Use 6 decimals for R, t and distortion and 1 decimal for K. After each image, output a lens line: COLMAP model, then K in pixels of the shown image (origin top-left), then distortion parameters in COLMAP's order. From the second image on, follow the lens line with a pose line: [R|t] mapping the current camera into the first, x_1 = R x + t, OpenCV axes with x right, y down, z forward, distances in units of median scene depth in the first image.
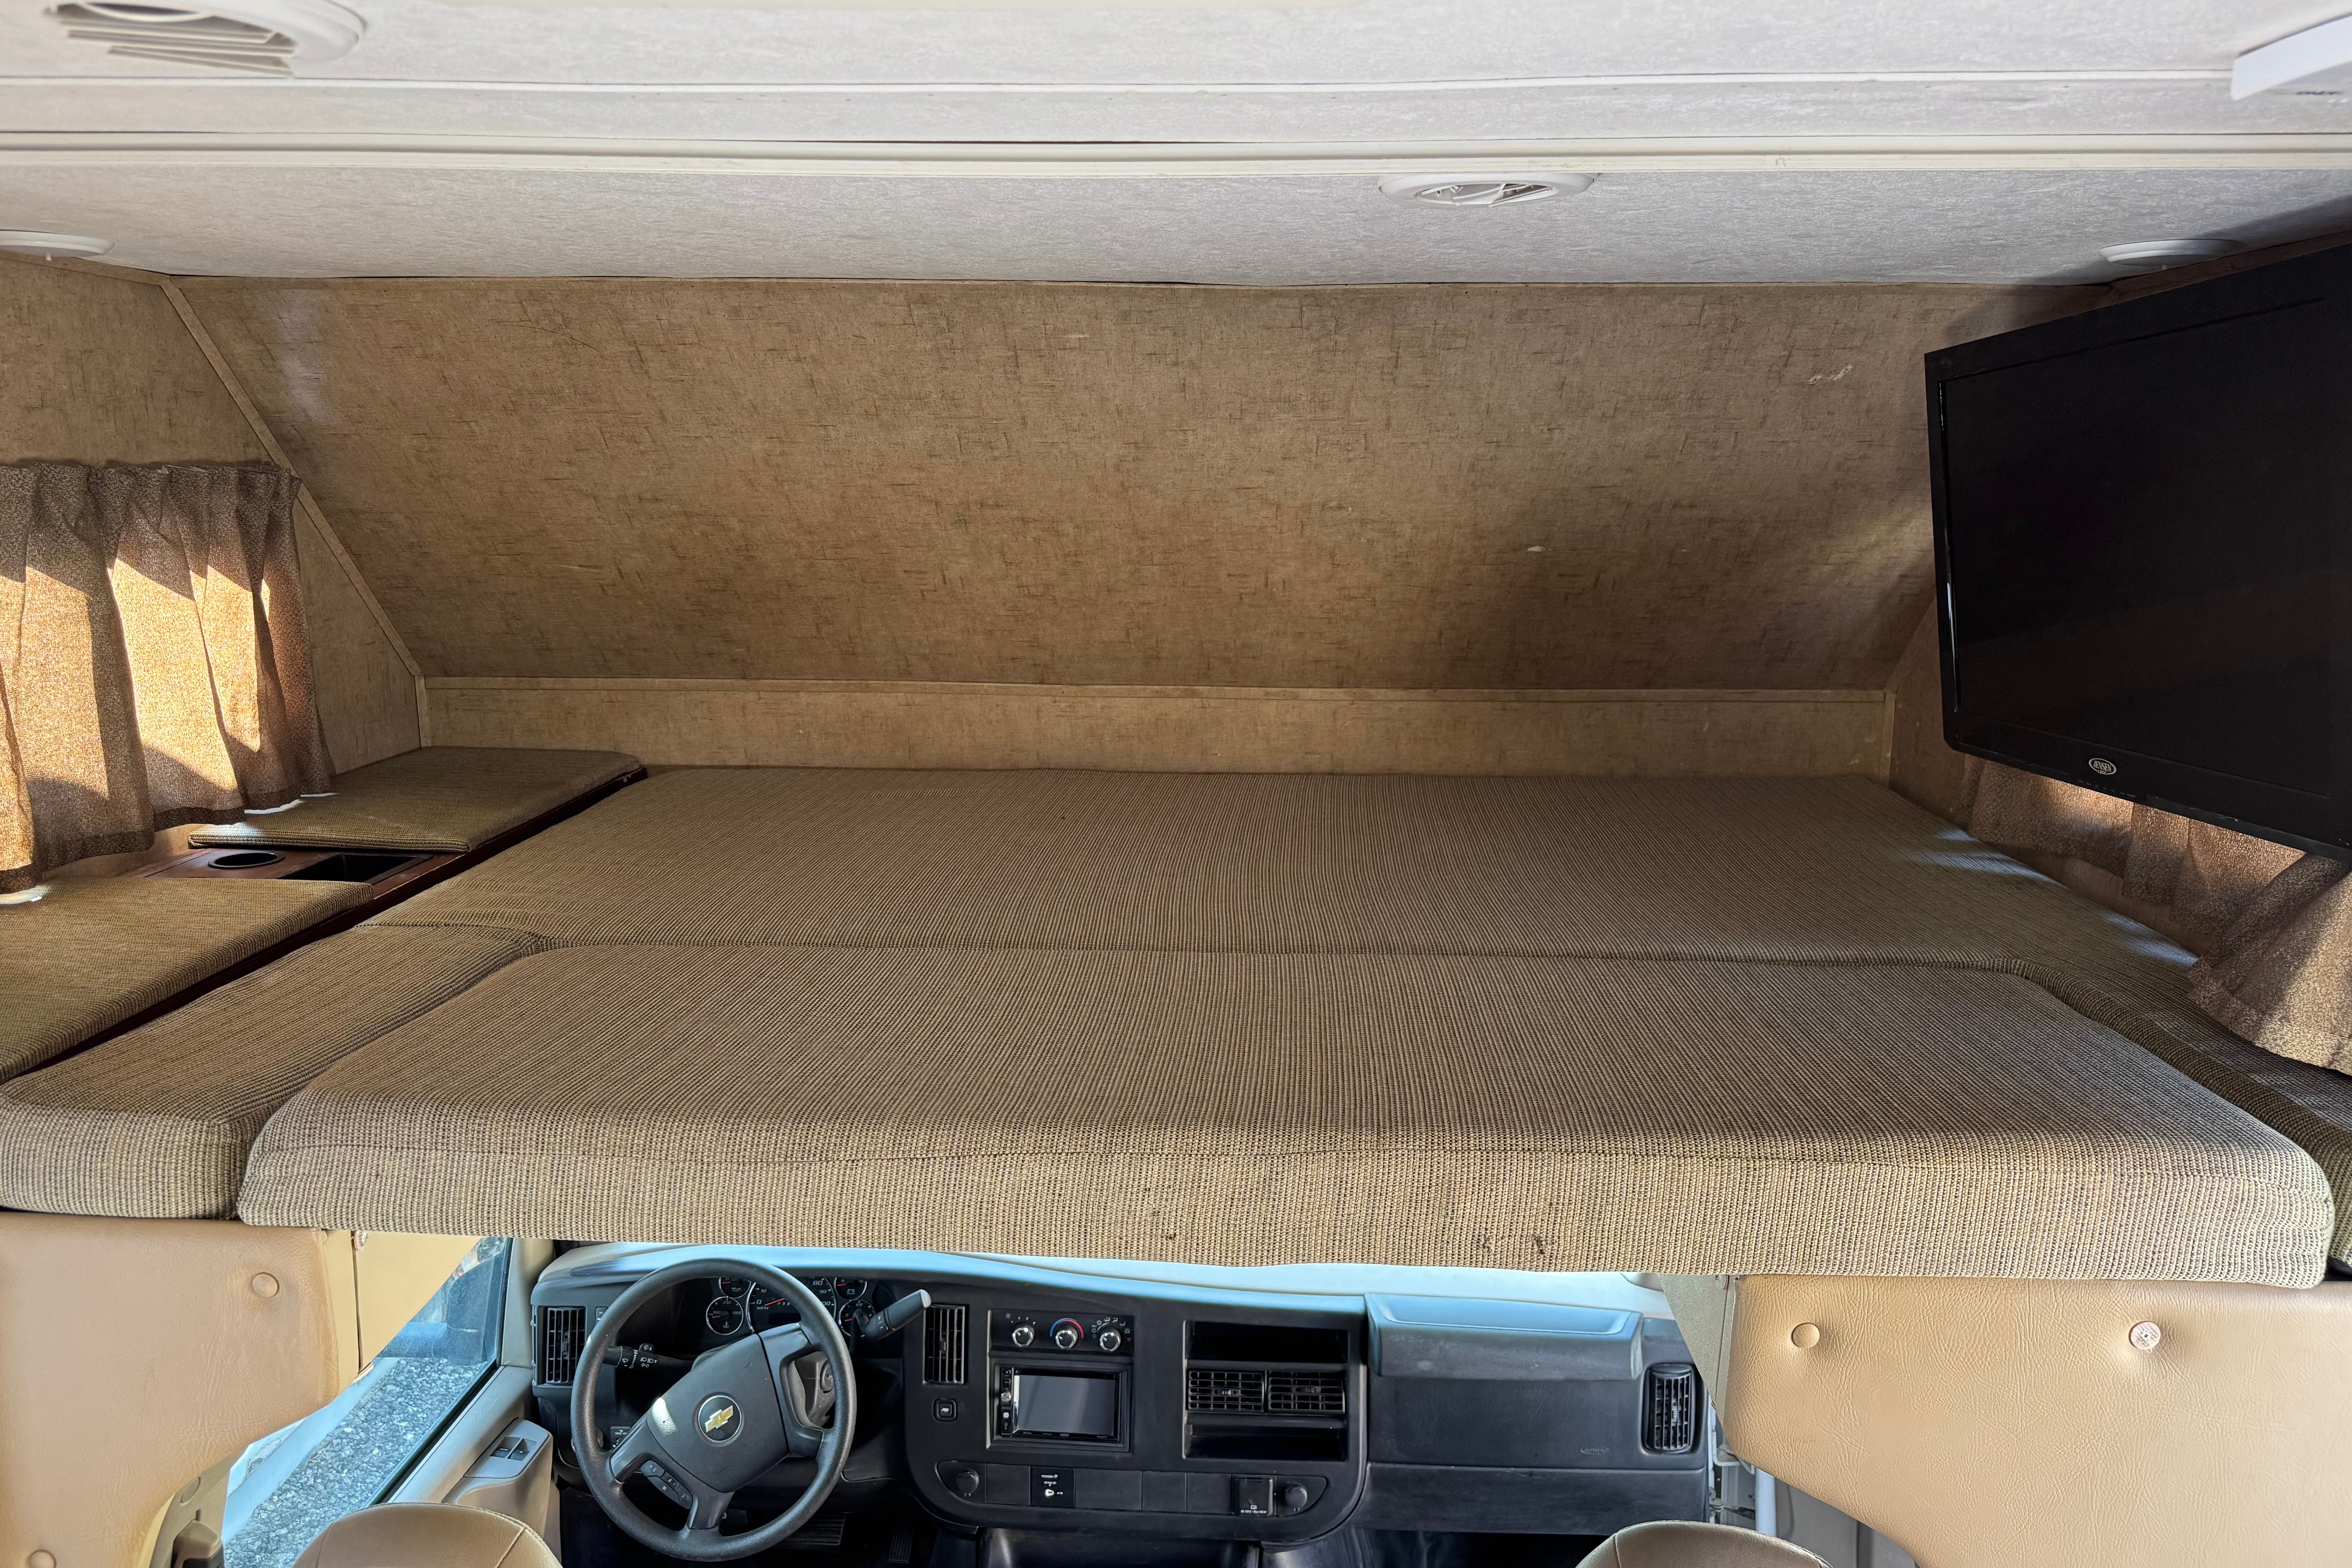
lens RADIAL K [[1655.2, 0, 1176.0], [0, 1655.2, 784.0], [0, 0, 1]] dist [0.024977, -0.026906]
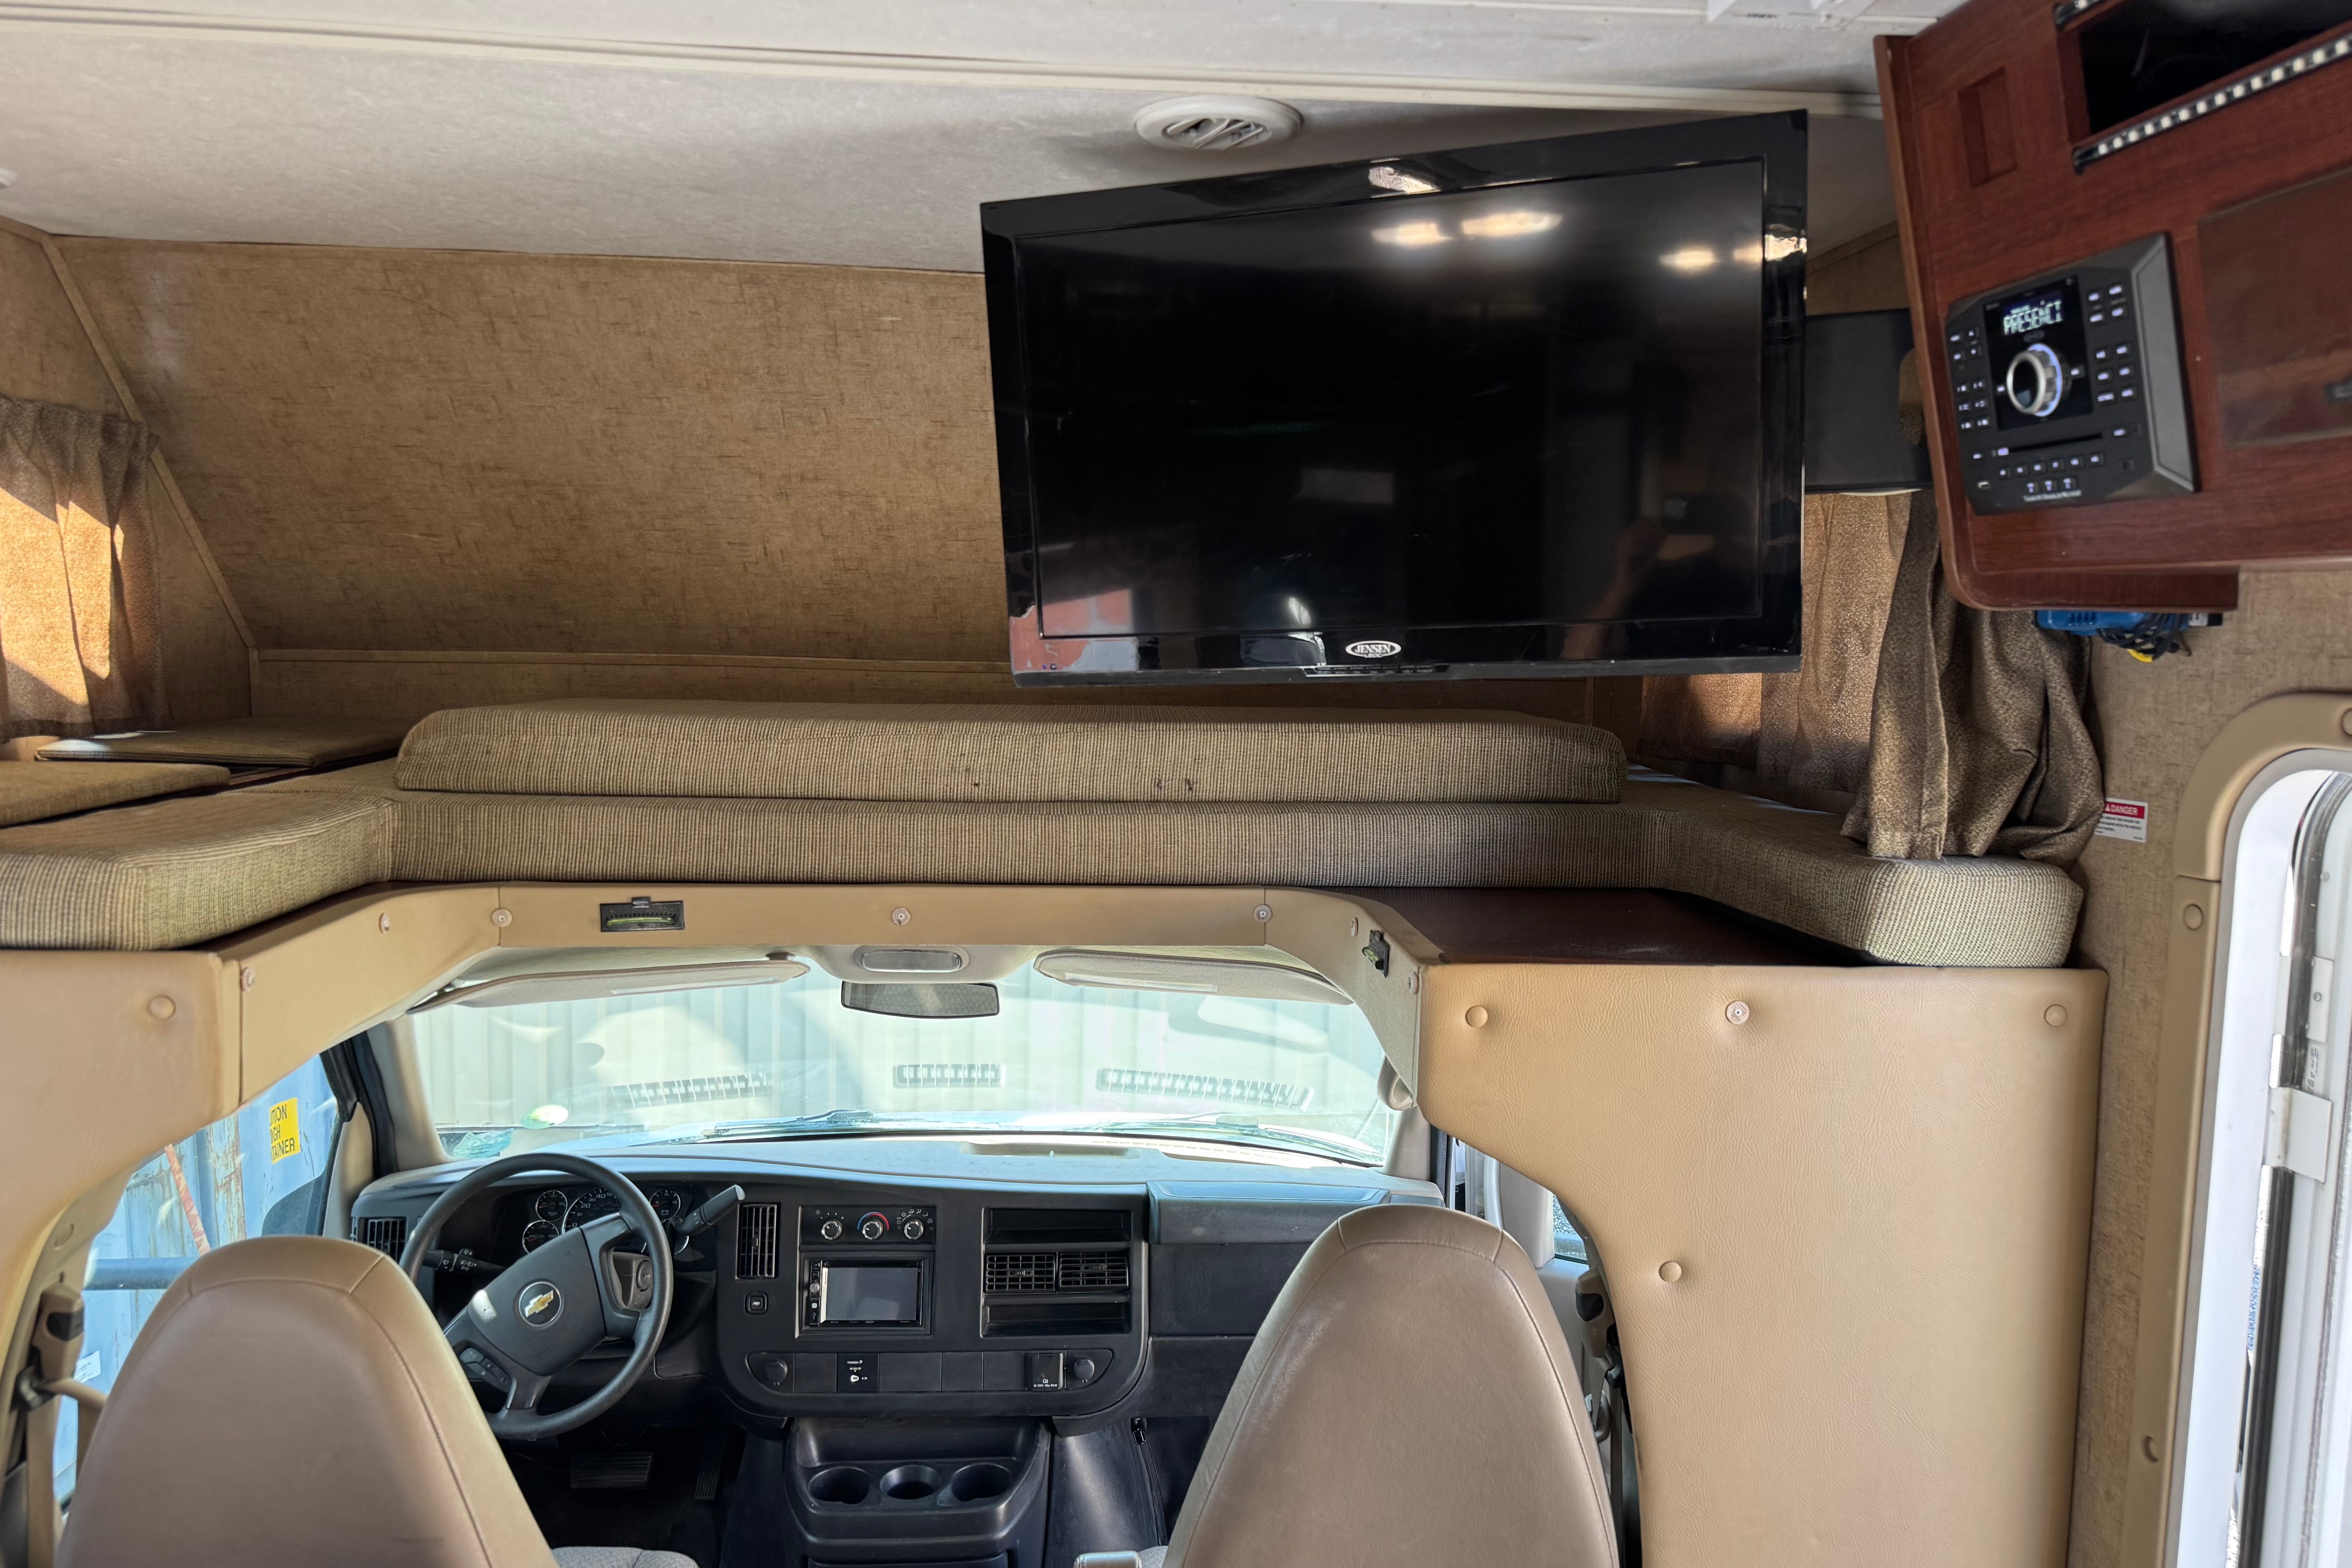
lens RADIAL K [[1655.2, 0, 1176.0], [0, 1655.2, 784.0], [0, 0, 1]] dist [0.024977, -0.026906]
pose [[0.993166, 0.002996, 0.116668, 0.003582], [0.008095, 0.995494, -0.094479, 0.150233], [-0.116425, 0.094778, 0.988667, -0.122998]]
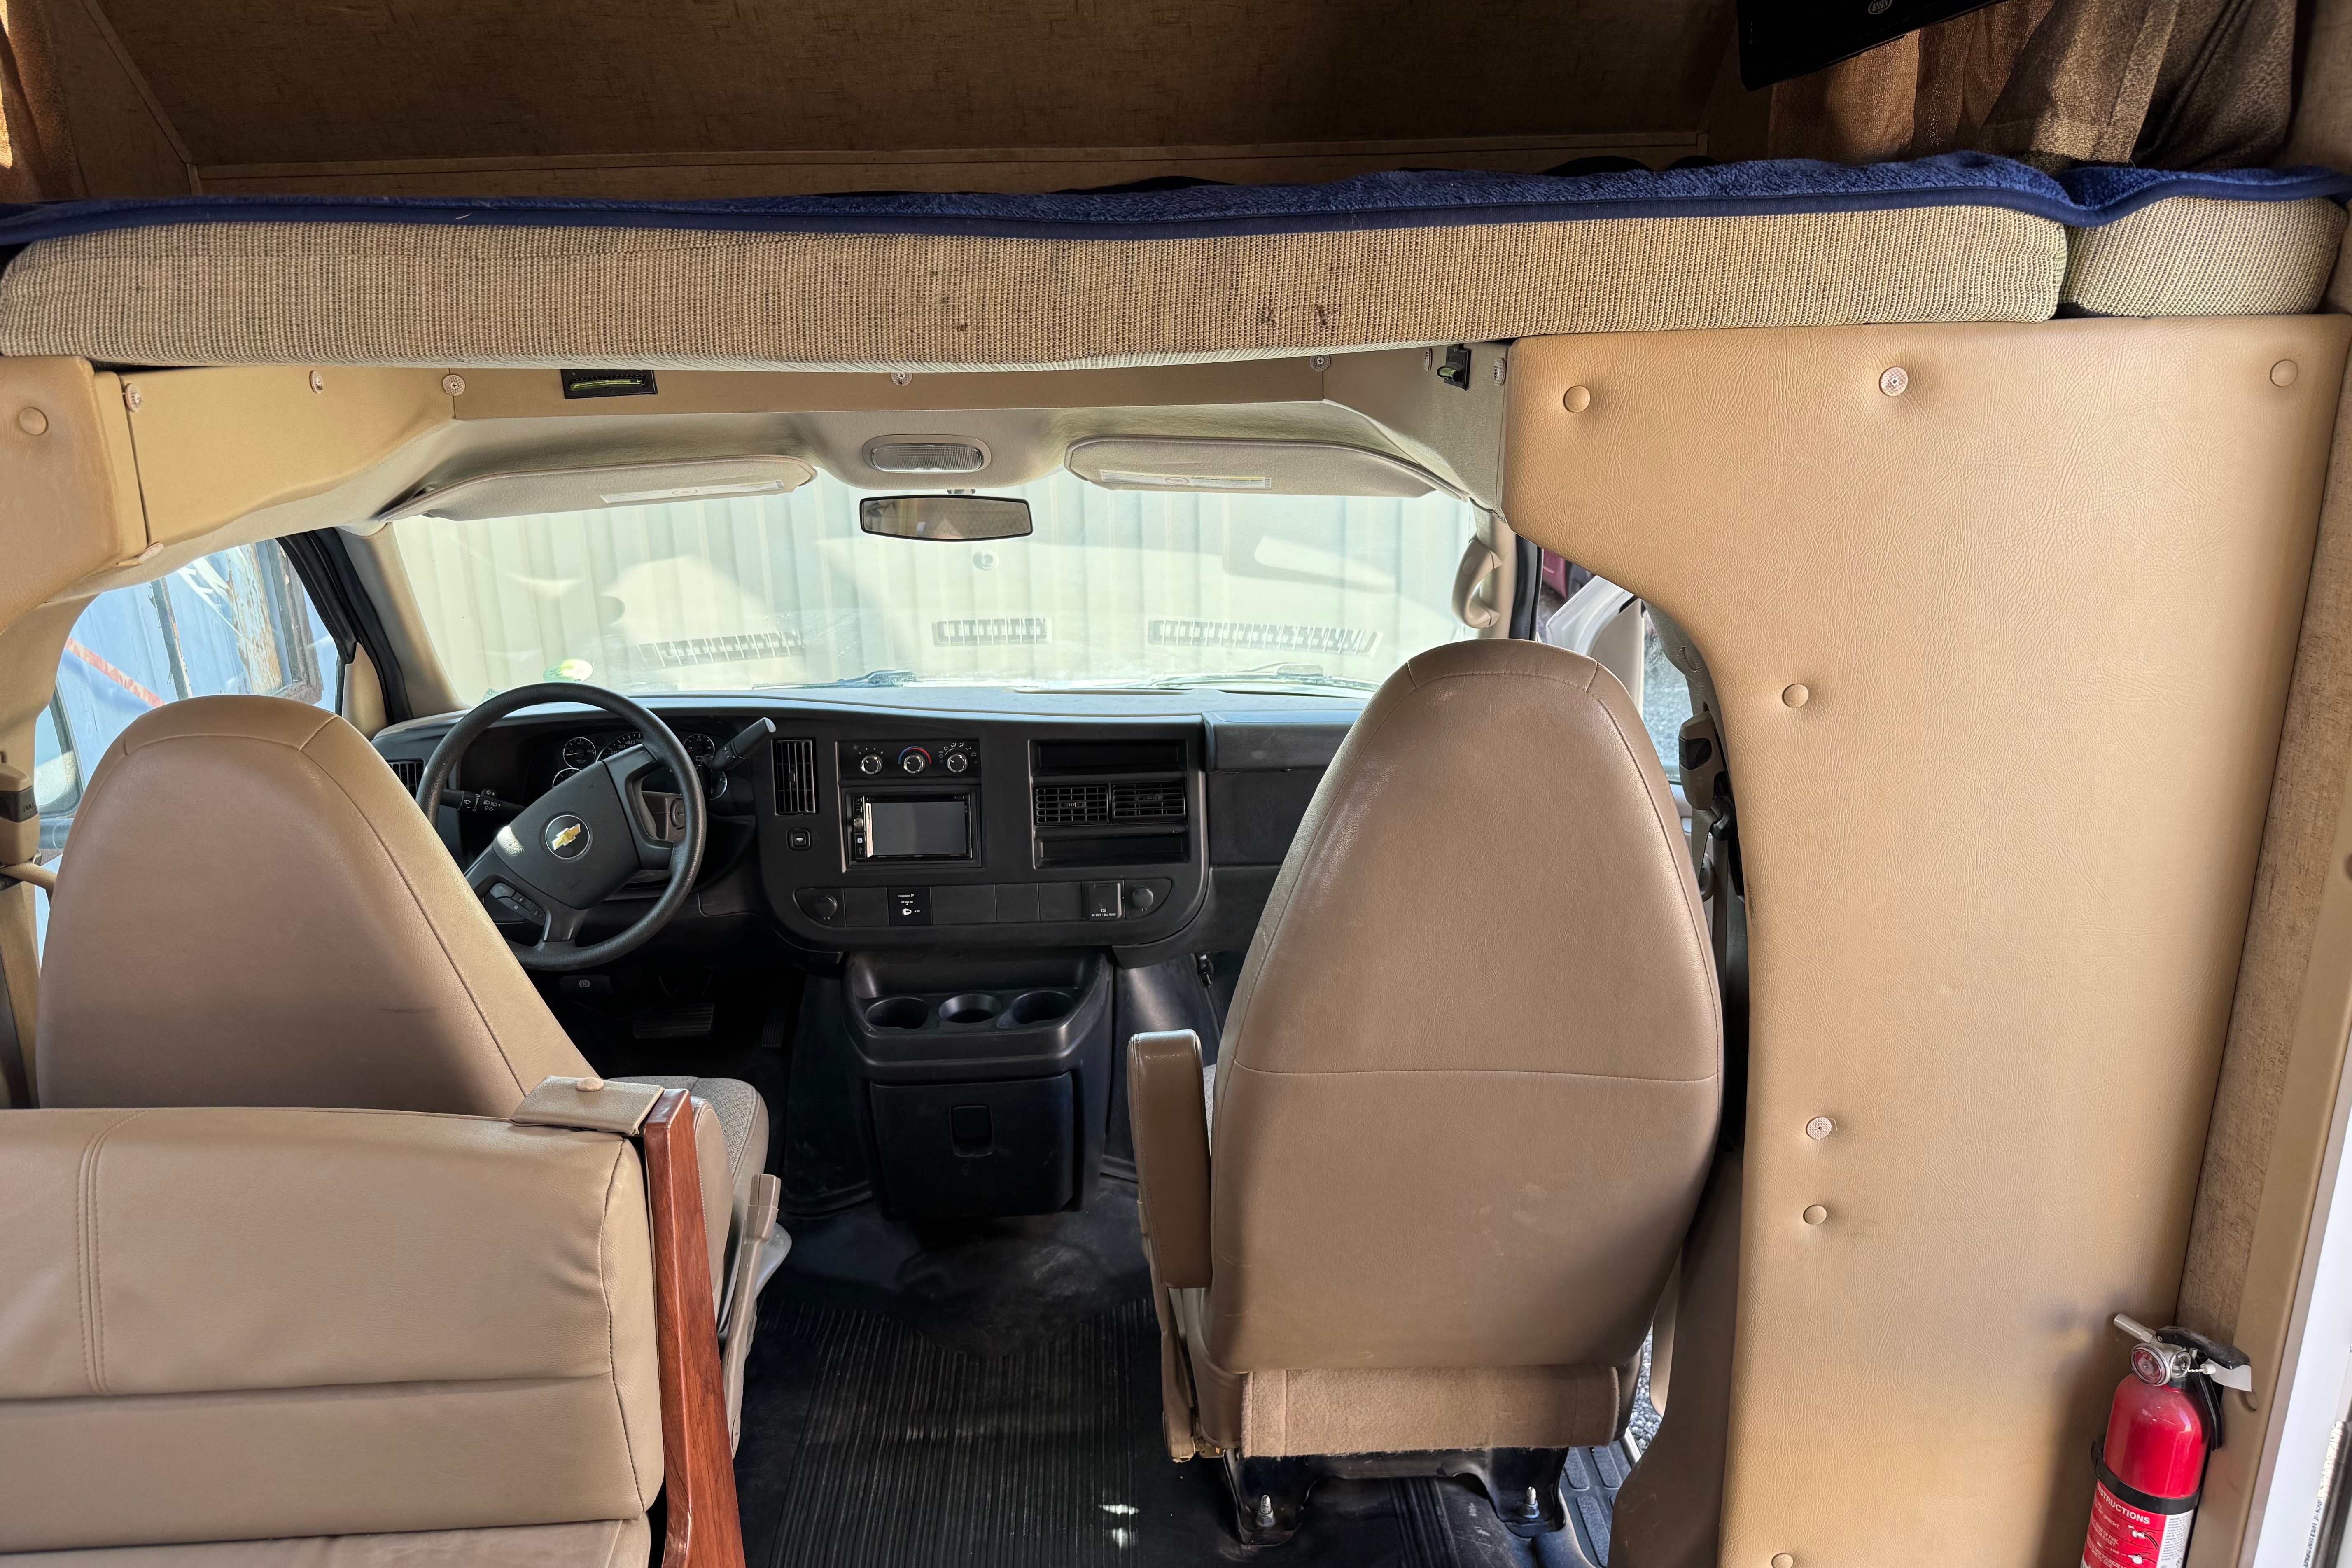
lens RADIAL K [[1633.8, 0, 1177.2], [0, 1633.8, 800.2], [0, 0, 1]] dist [0.080108, -0.109505]
pose [[0.996354, -0.047633, 0.070778, 0.023653], [0.039410, 0.992774, 0.113347, 0.250739], [-0.075666, -0.110145, 0.991031, -0.019498]]
